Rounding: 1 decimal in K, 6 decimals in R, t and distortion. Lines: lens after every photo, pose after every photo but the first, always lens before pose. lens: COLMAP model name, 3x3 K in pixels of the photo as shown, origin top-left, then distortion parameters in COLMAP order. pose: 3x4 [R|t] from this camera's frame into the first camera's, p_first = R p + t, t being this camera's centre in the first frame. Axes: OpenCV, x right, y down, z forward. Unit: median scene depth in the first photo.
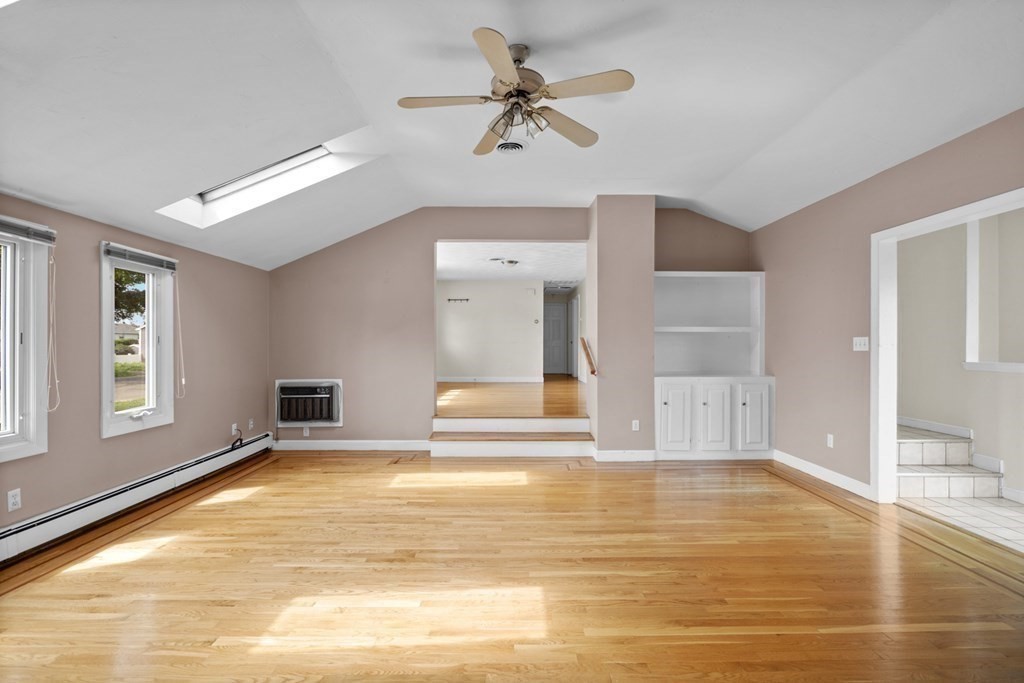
lens RADIAL K [[471.9, 0, 519.3], [0, 471.9, 346.2], [0, 0, 1]] dist [-0.002414, -0.000027]
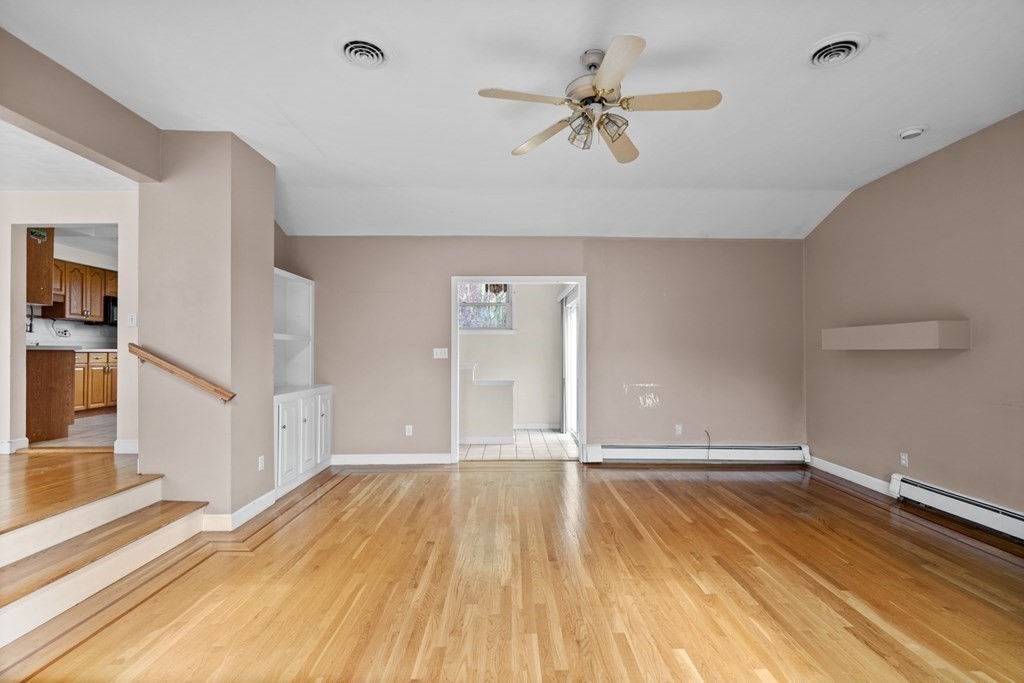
lens RADIAL K [[471.9, 0, 519.3], [0, 471.9, 346.2], [0, 0, 1]] dist [-0.002414, -0.000027]
pose [[-0.000504, 0.010442, 0.999945, -0.502430], [0.005335, 0.999931, -0.010439, -0.007520], [-0.999986, 0.005330, -0.000560, 0.588401]]
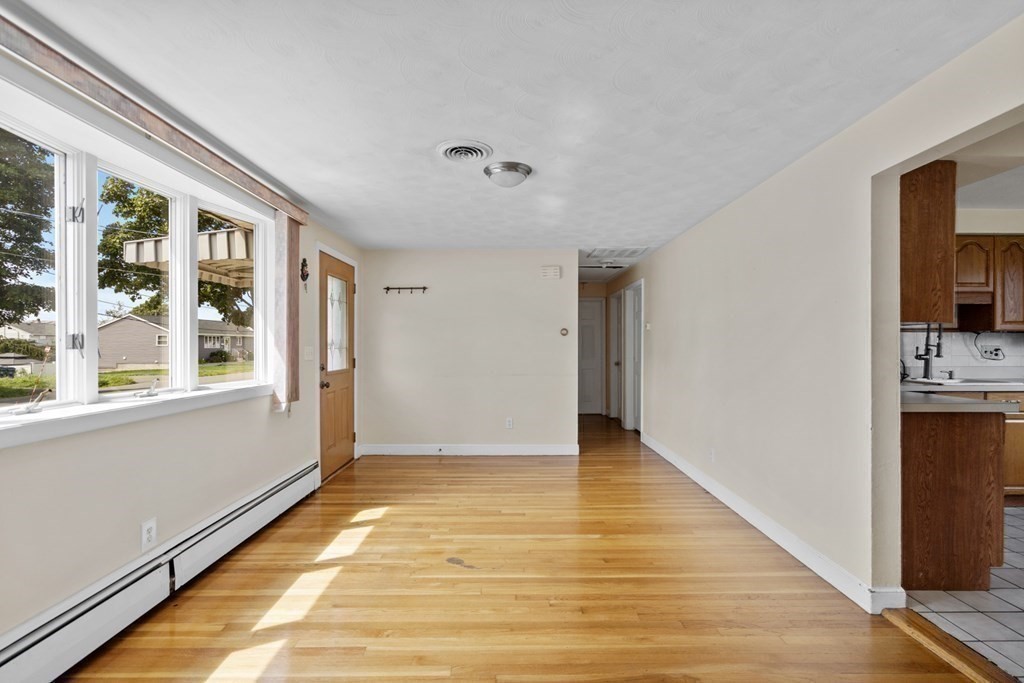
lens RADIAL K [[471.9, 0, 519.3], [0, 471.9, 346.2], [0, 0, 1]] dist [-0.002414, -0.000027]
pose [[0.999971, -0.003078, -0.006990, -0.016250], [0.003087, 0.999995, 0.001198, -0.077608], [0.006986, -0.001219, 0.999975, 1.027792]]
